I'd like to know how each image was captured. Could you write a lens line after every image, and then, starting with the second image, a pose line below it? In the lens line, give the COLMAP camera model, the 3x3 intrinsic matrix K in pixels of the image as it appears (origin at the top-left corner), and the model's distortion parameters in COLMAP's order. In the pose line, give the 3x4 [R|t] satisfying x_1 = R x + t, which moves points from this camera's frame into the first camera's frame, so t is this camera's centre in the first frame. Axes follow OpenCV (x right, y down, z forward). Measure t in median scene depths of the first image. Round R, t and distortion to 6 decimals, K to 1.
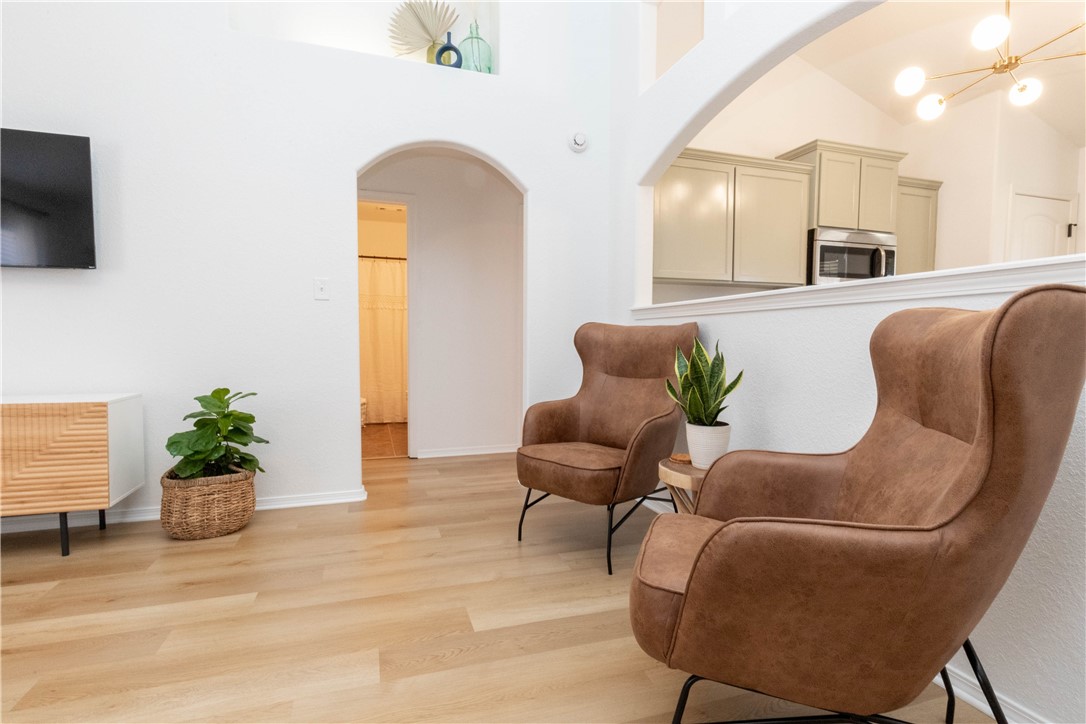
lens RADIAL K [[529.0, 0, 542.6], [0, 529.0, 368.4], [0, 0, 1]] dist [0.003877, 0.000123]
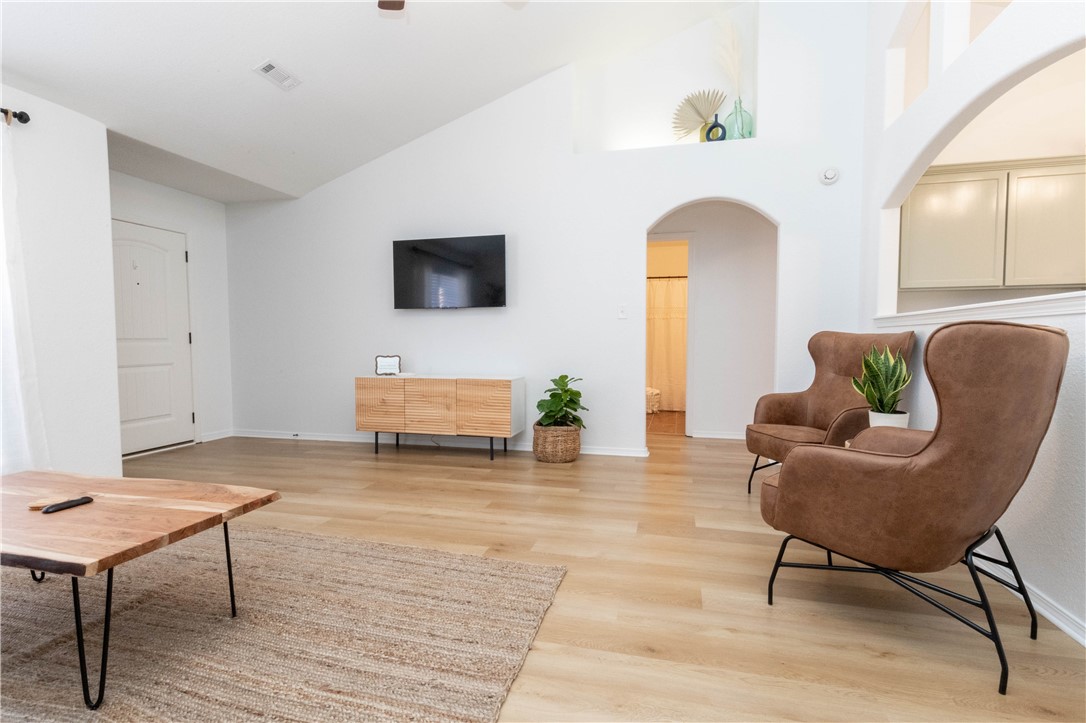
lens RADIAL K [[517.5, 0, 547.4], [0, 517.5, 365.7], [0, 0, 1]] dist [0.001650, -0.000101]
pose [[0.841950, 0.020062, -0.539183, 0.230520], [-0.023584, 0.999722, 0.000371, 0.008615], [0.539040, 0.012404, 0.842189, -0.405592]]
